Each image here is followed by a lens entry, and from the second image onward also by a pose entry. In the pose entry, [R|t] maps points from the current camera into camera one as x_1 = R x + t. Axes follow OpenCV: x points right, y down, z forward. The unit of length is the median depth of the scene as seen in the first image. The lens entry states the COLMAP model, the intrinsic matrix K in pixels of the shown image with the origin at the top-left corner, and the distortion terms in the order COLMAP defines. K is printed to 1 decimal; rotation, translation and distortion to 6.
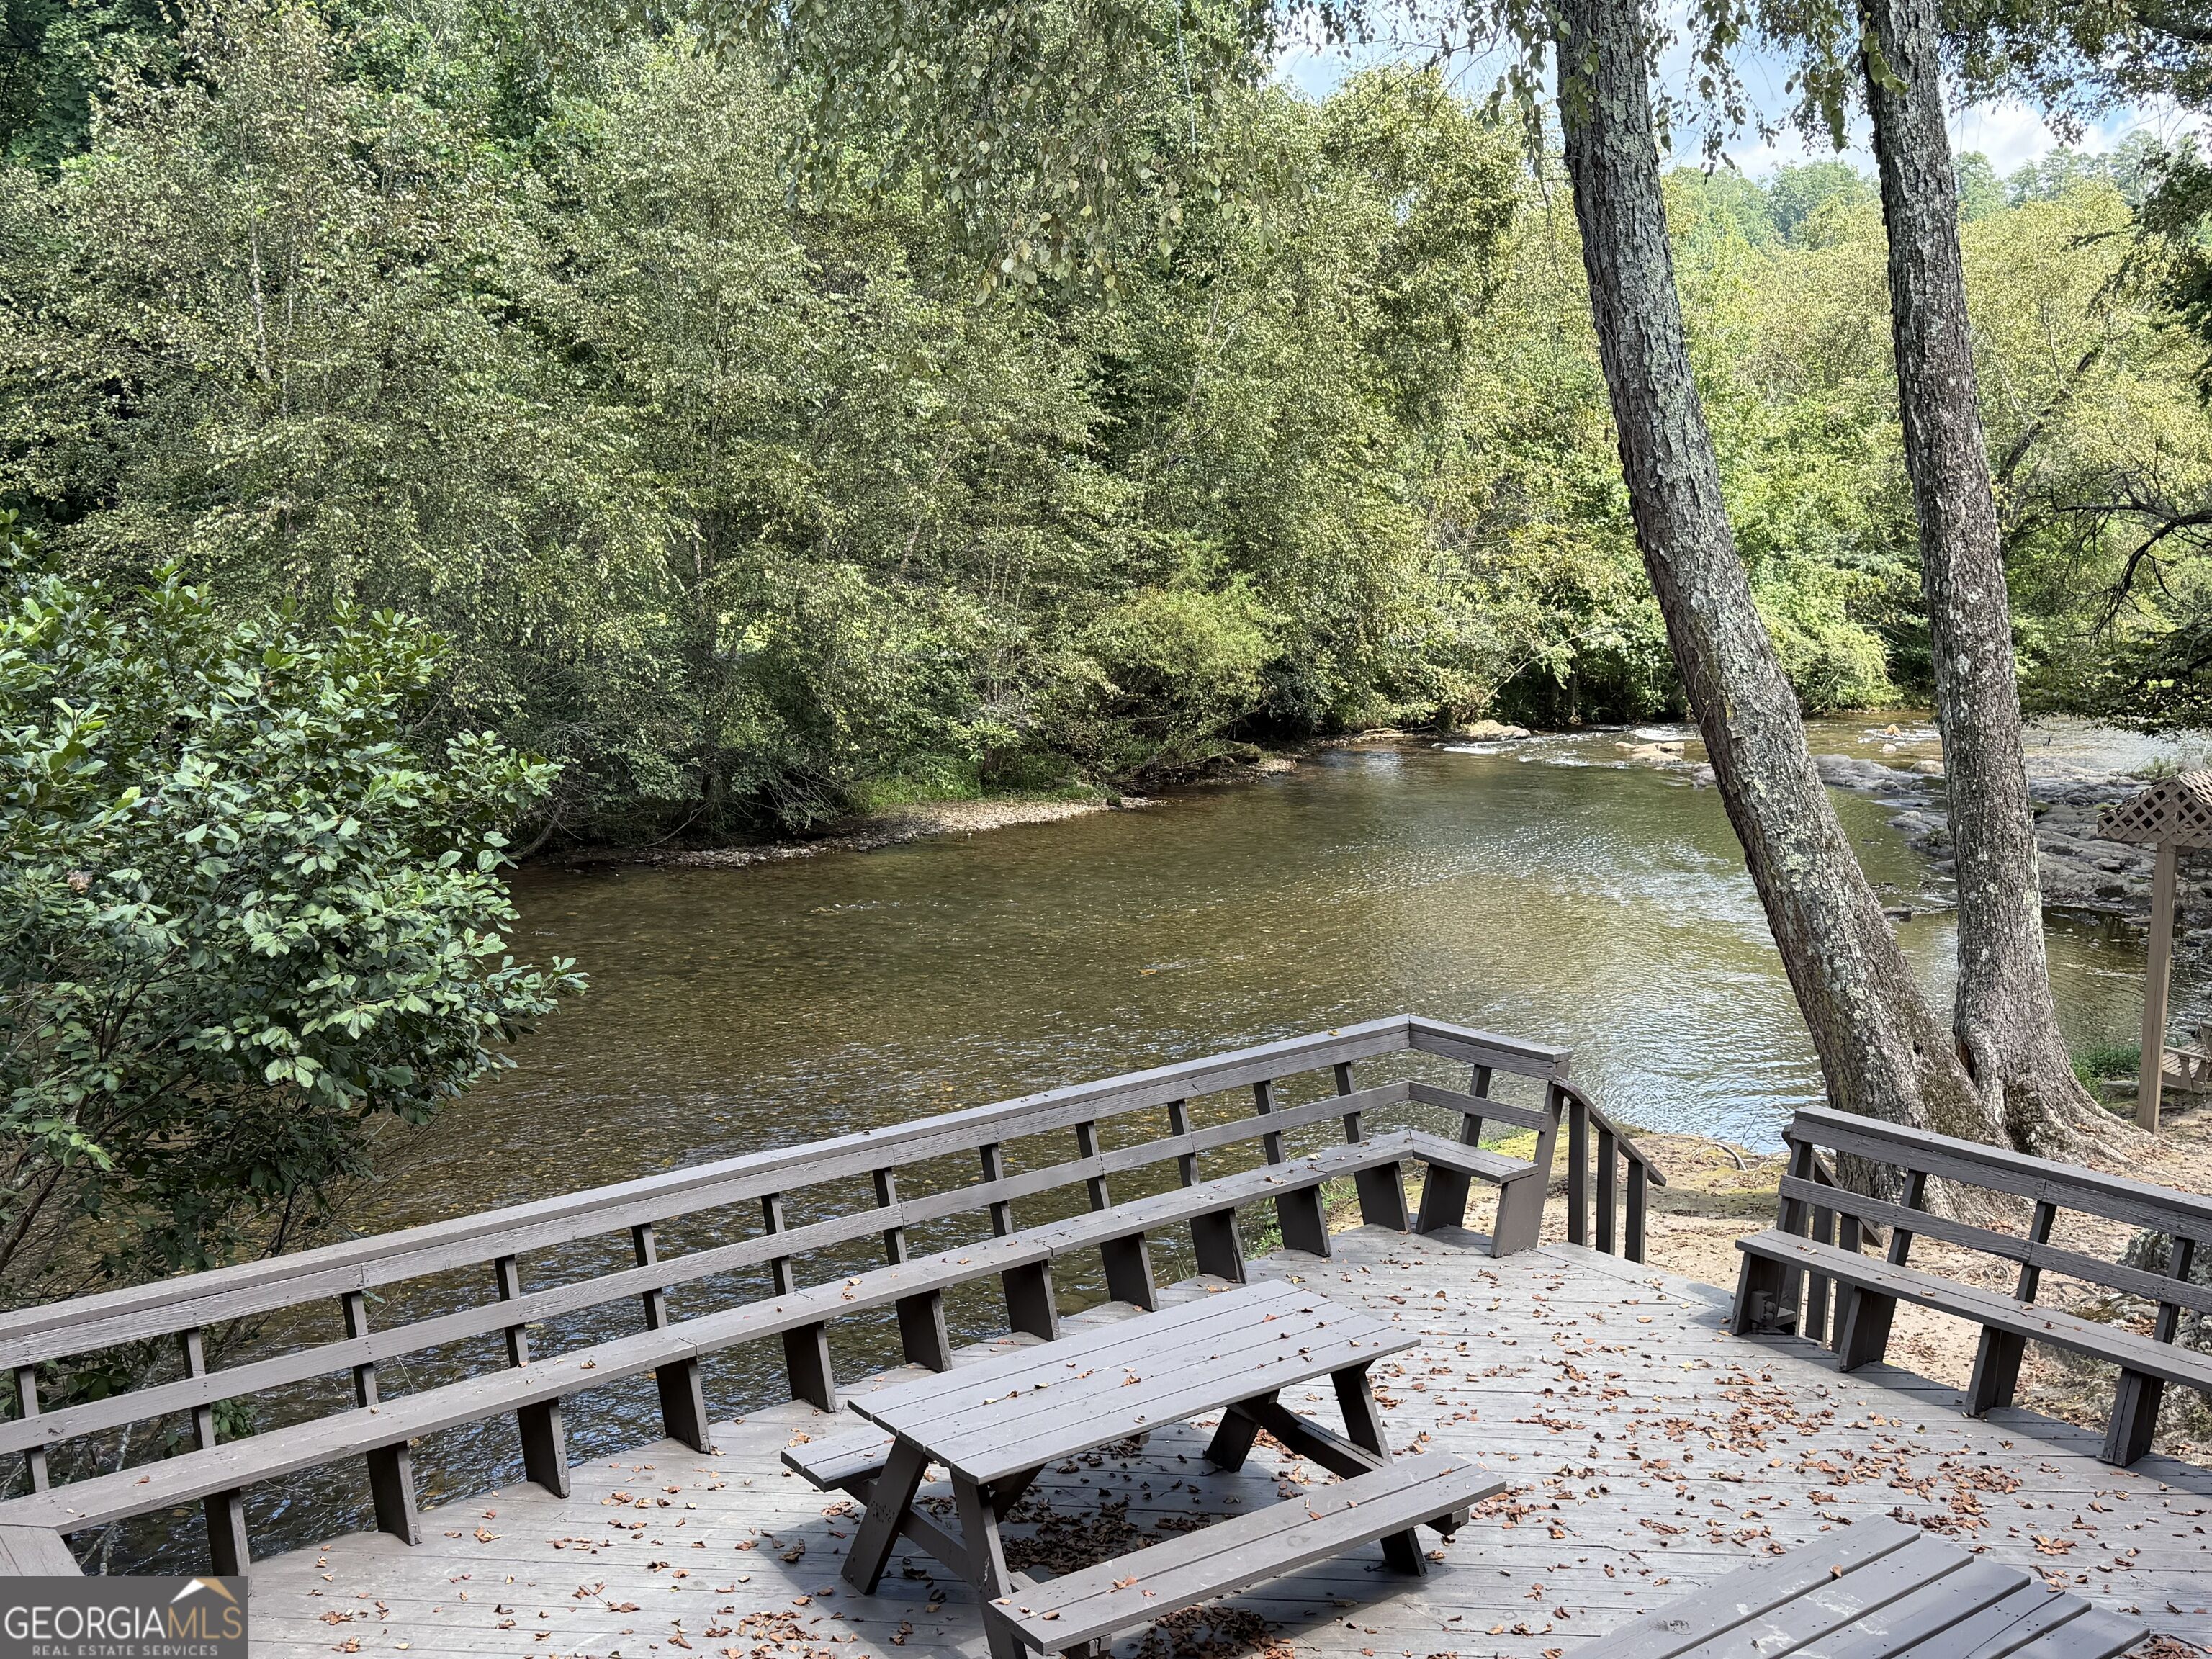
lens RADIAL K [[2178.5, 0, 1106.0], [0, 2178.5, 829.5], [0, 0, 1]] dist [0.010948, 0.009788]
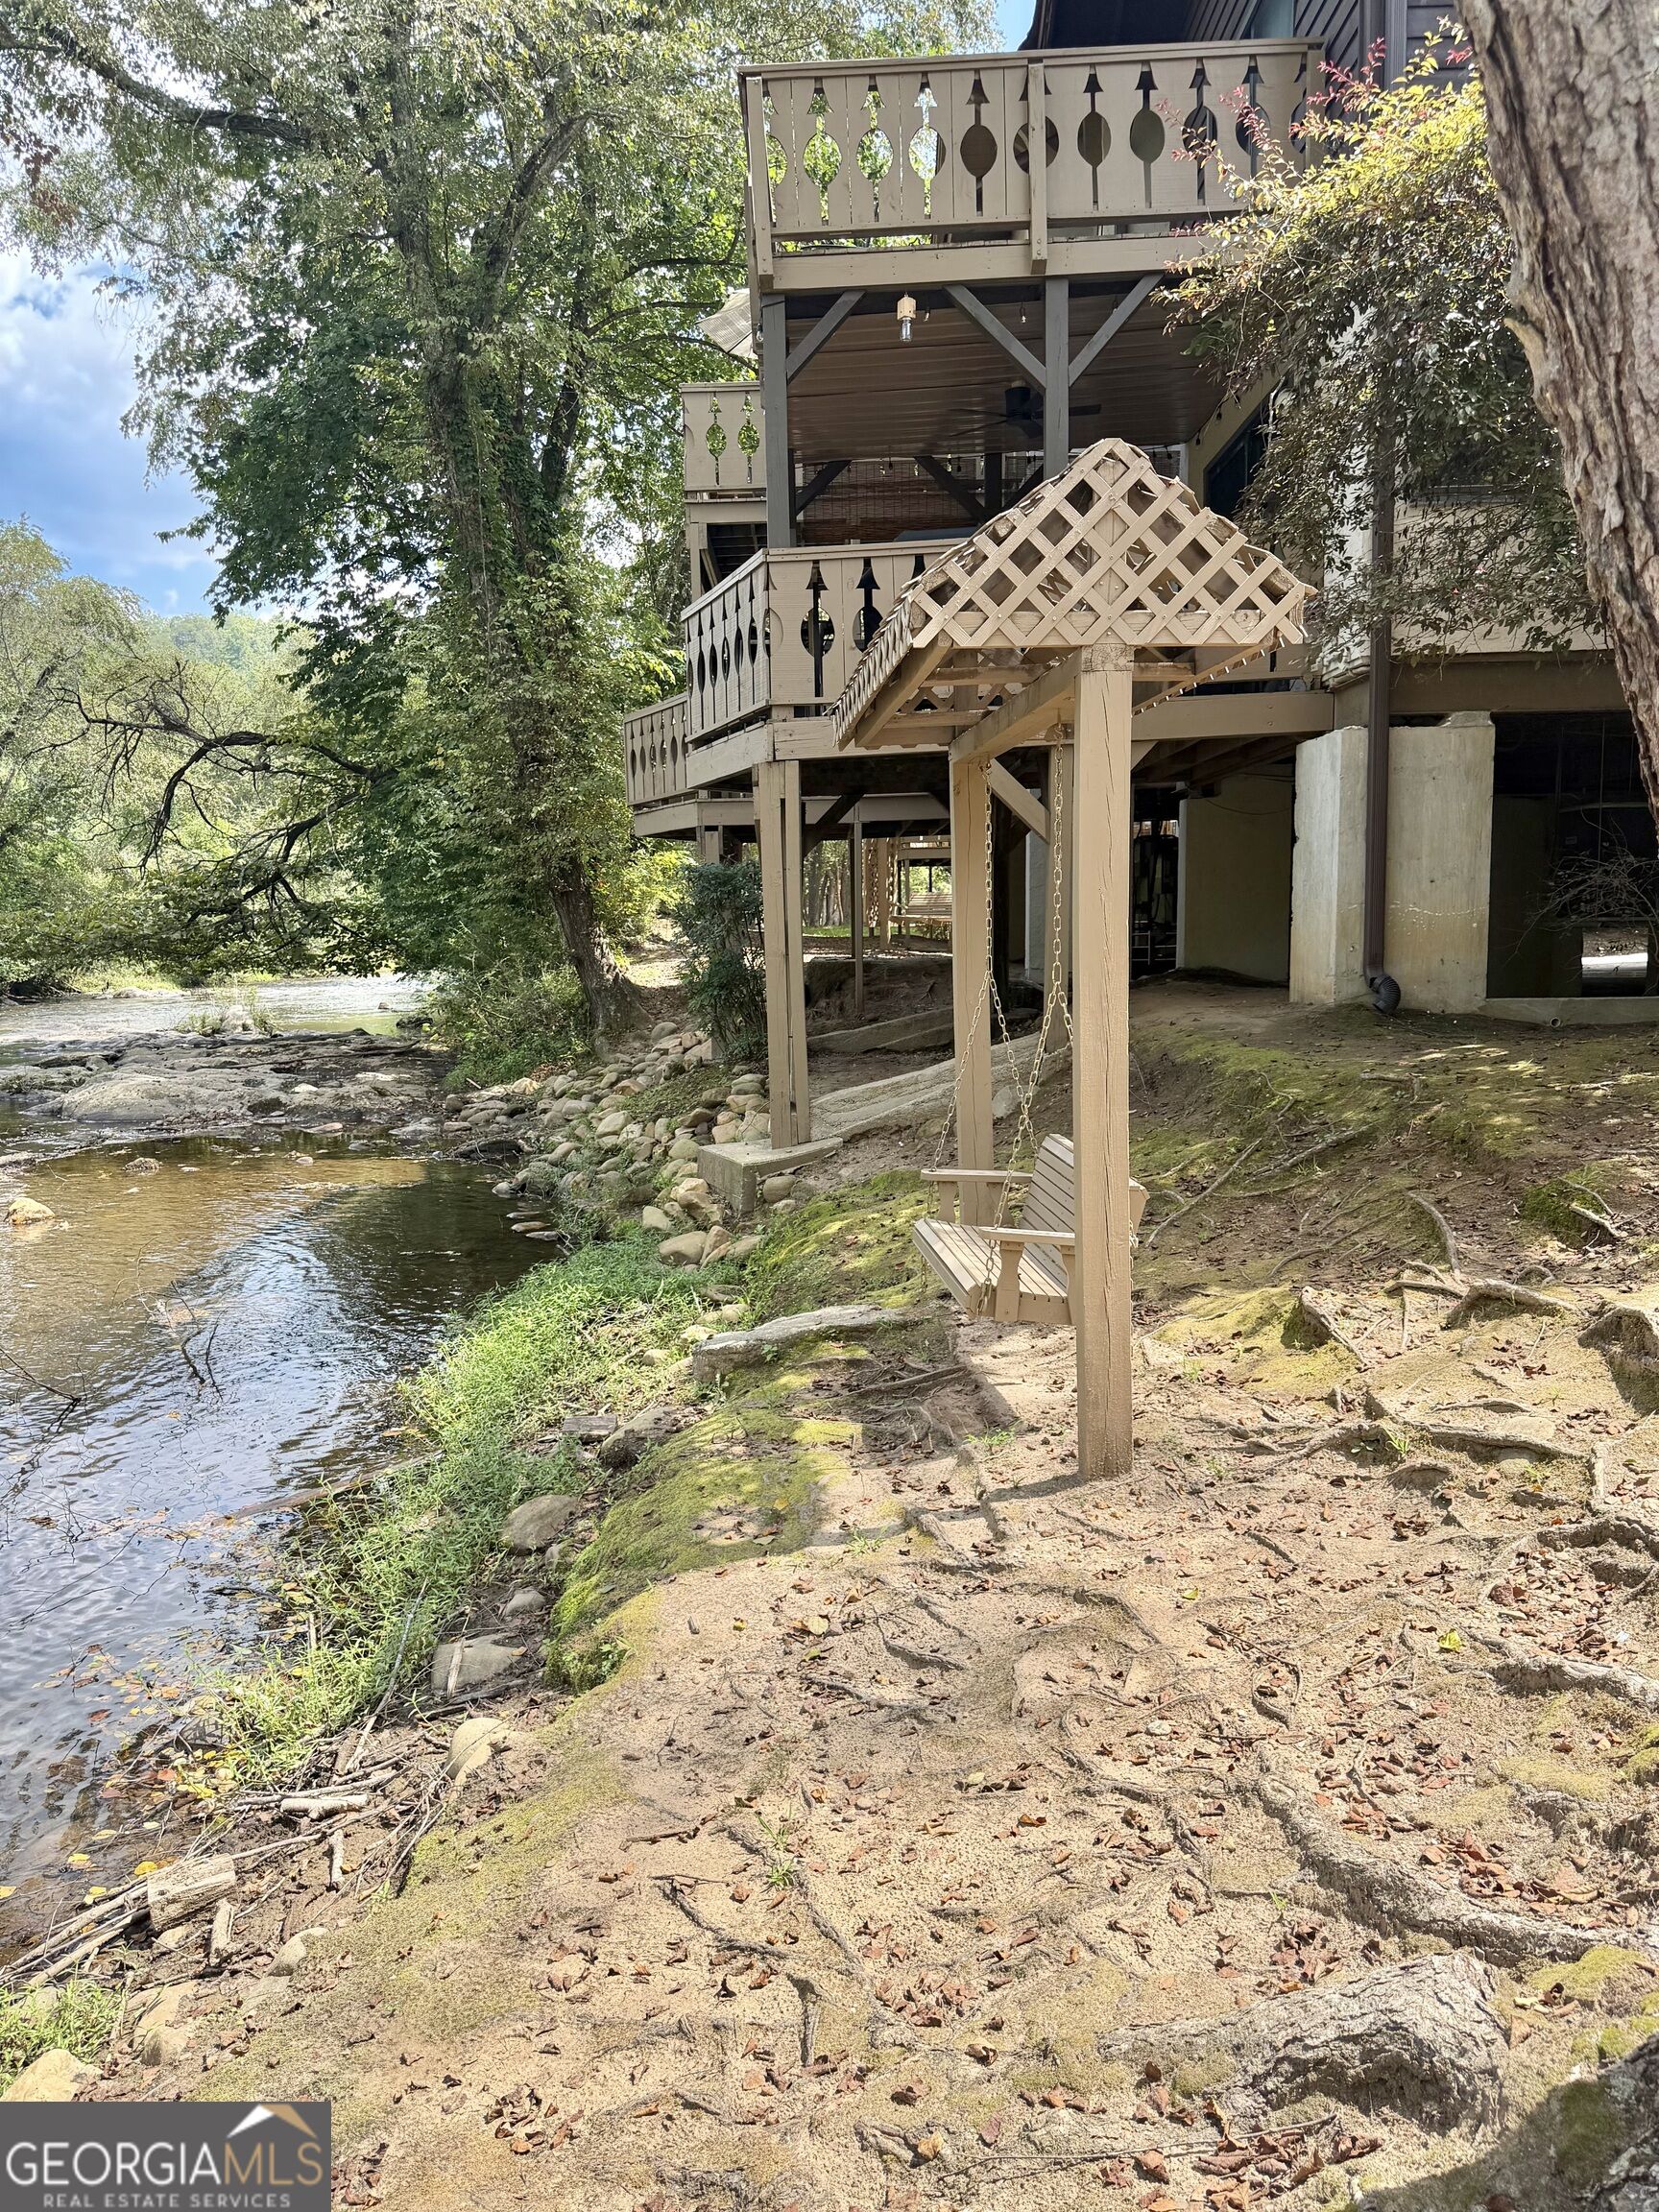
lens RADIAL K [[1667.3, 0, 829.5], [0, 1667.3, 1106.0], [0, 0, 1]] dist [0.021231, -0.000057]
pose [[0.645928, -0.111467, 0.755217, 0.090245], [0.127551, 0.991134, 0.037195, 0.024240], [-0.752667, 0.072303, 0.654419, 0.319791]]
